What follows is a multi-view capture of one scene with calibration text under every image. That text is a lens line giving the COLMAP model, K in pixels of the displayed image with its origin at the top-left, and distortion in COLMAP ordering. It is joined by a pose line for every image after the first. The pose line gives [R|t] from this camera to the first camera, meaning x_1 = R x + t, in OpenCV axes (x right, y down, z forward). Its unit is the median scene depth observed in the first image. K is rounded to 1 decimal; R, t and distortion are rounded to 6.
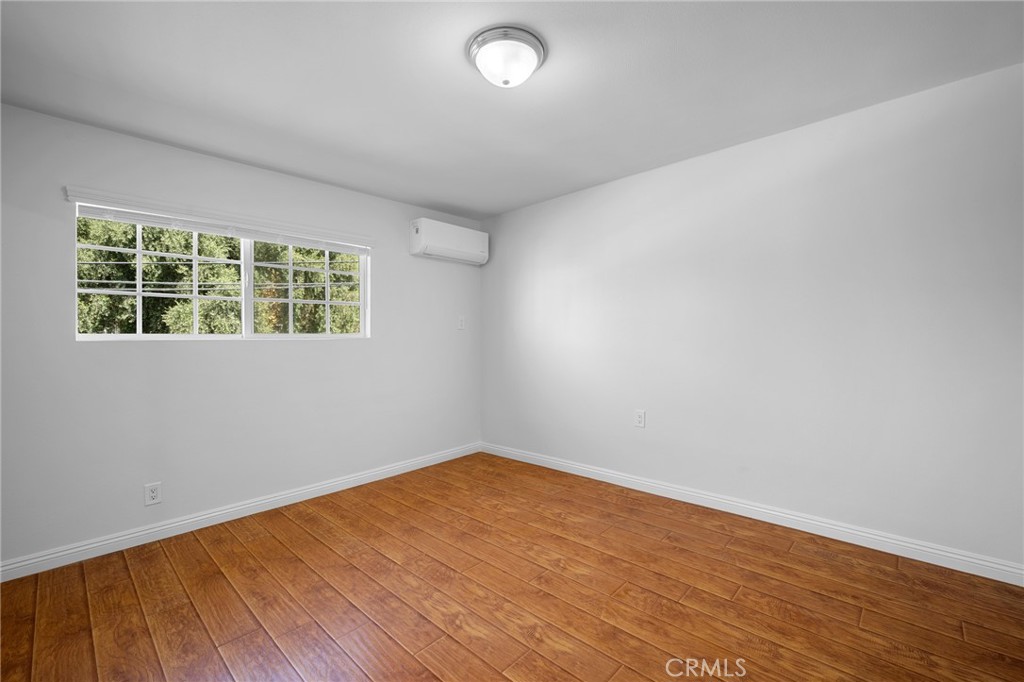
lens RADIAL K [[430.3, 0, 486.0], [0, 430.3, 347.8], [0, 0, 1]] dist [0.000773, -0.000443]
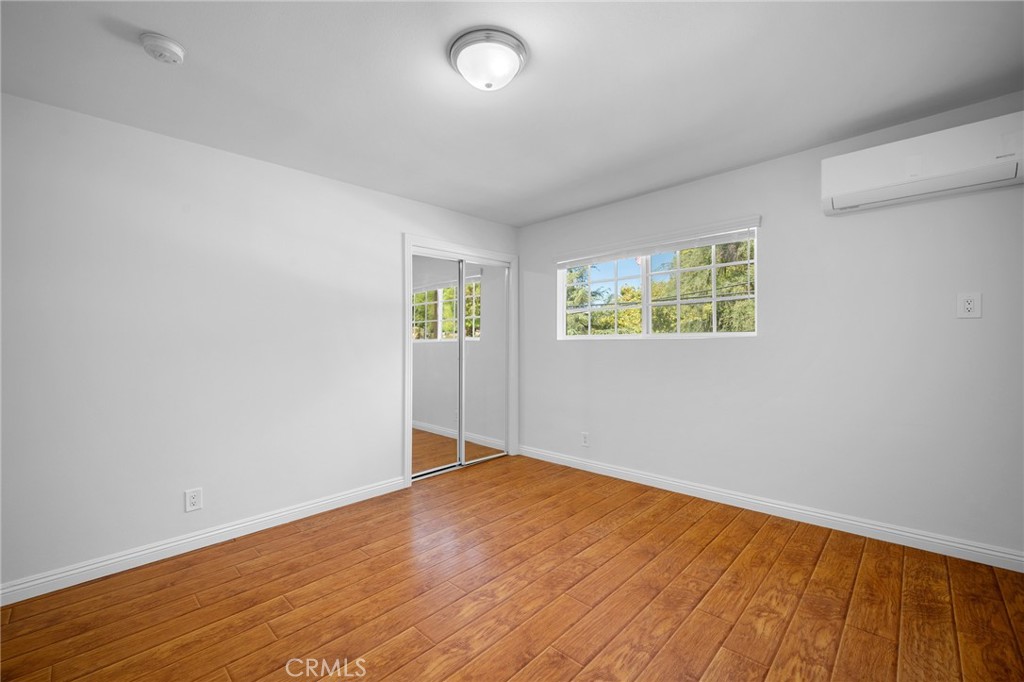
lens RADIAL K [[430.3, 0, 549.6], [0, 430.3, 329.2], [0, 0, 1]] dist [0.000773, -0.000443]
pose [[0.054160, -0.017319, -0.998382, 0.690595], [-0.009529, 0.999795, -0.017860, -0.021602], [0.998487, 0.010481, 0.053984, 0.721632]]
